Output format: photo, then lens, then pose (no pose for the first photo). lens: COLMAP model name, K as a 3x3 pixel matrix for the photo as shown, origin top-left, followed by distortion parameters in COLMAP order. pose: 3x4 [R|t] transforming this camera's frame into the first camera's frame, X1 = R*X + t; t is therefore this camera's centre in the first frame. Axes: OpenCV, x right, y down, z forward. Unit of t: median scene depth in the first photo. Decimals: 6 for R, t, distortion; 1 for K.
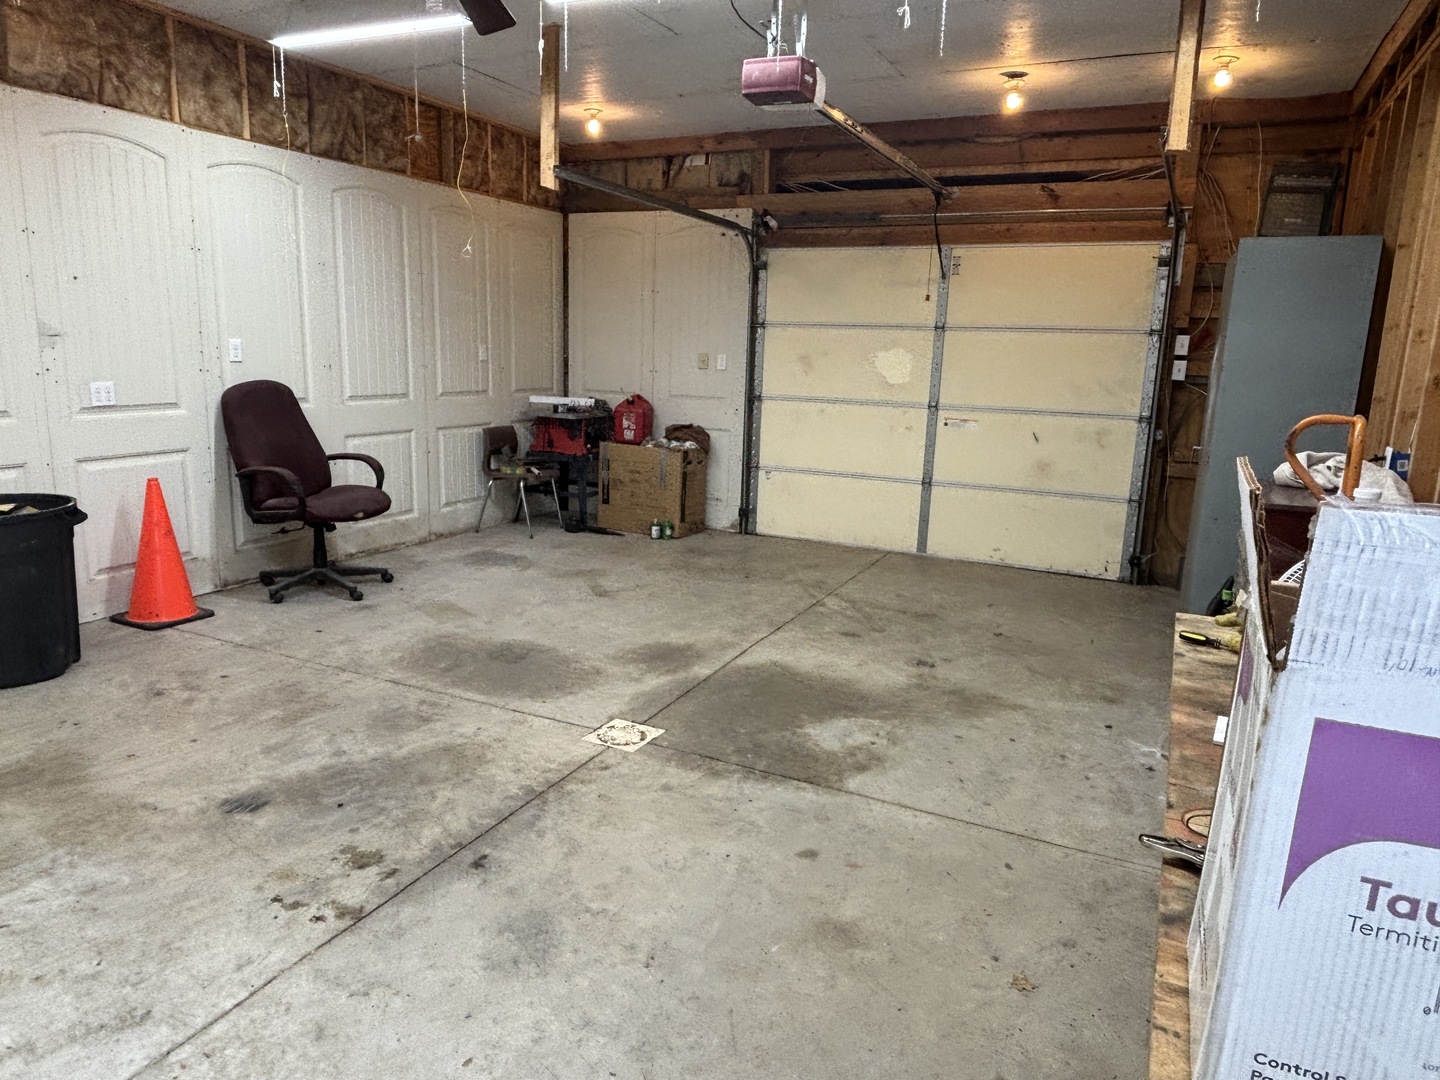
lens RADIAL K [[931.0, 0, 725.7], [0, 931.0, 539.5], [0, 0, 1]] dist [0.030214, -0.035736]
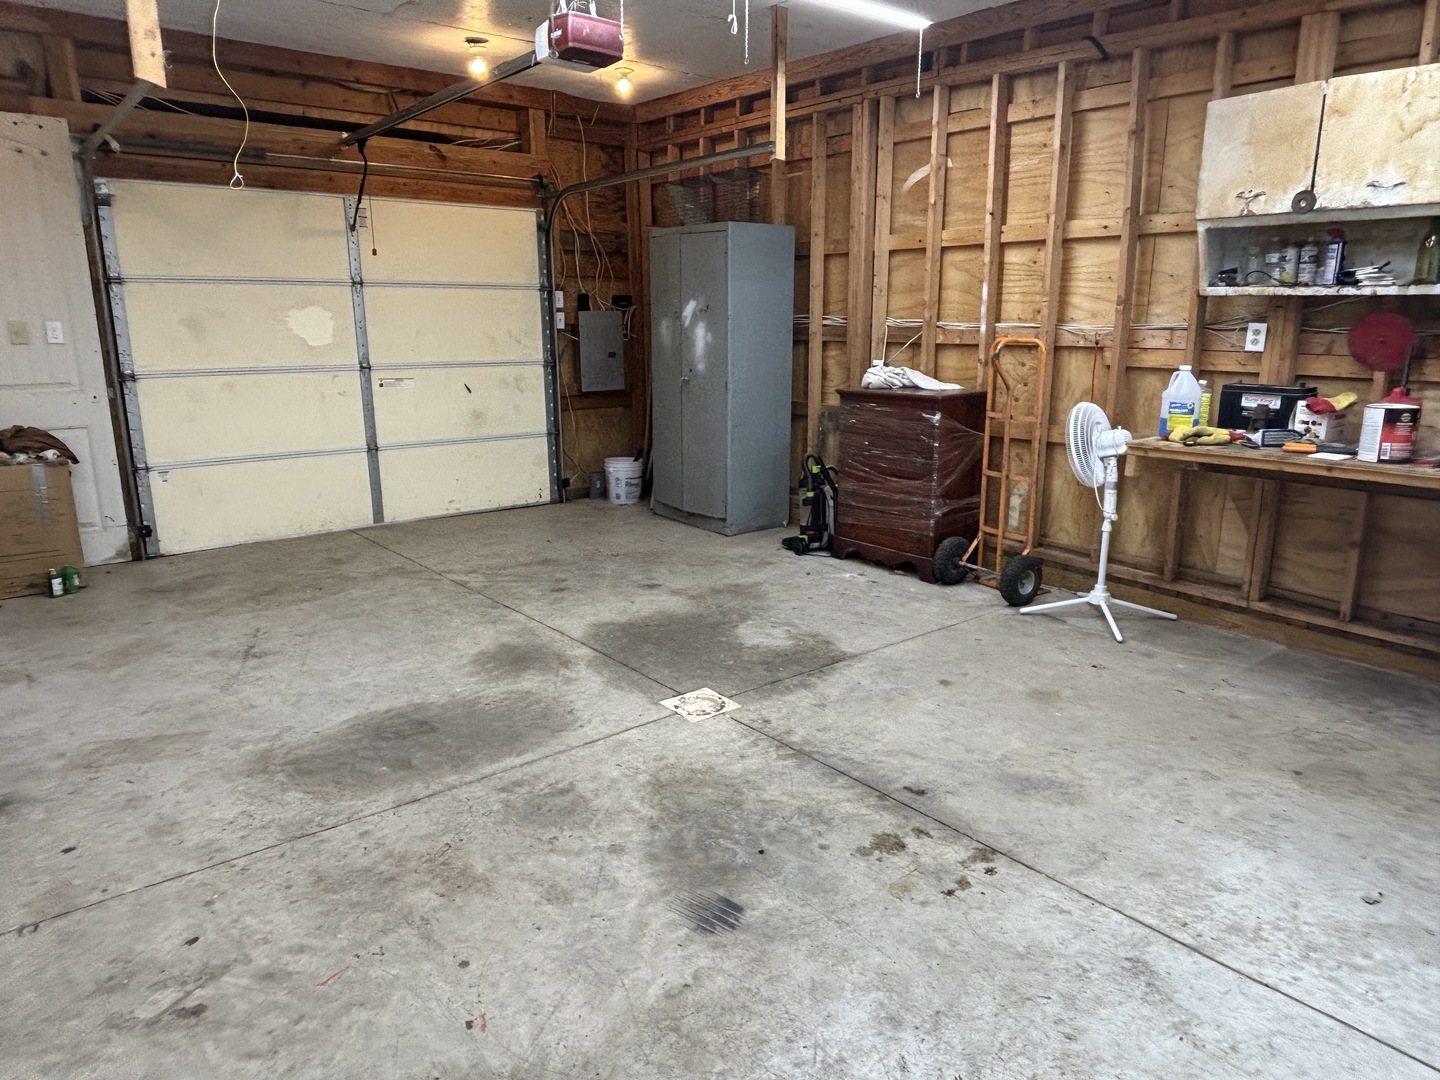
lens RADIAL K [[931.0, 0, 729.4], [0, 931.0, 534.8], [0, 0, 1]] dist [0.030214, -0.035736]
pose [[0.420692, -0.241075, 0.874586, -0.803873], [0.197316, 0.965282, 0.171163, -0.113942], [-0.885486, 0.100563, 0.453655, 0.432384]]
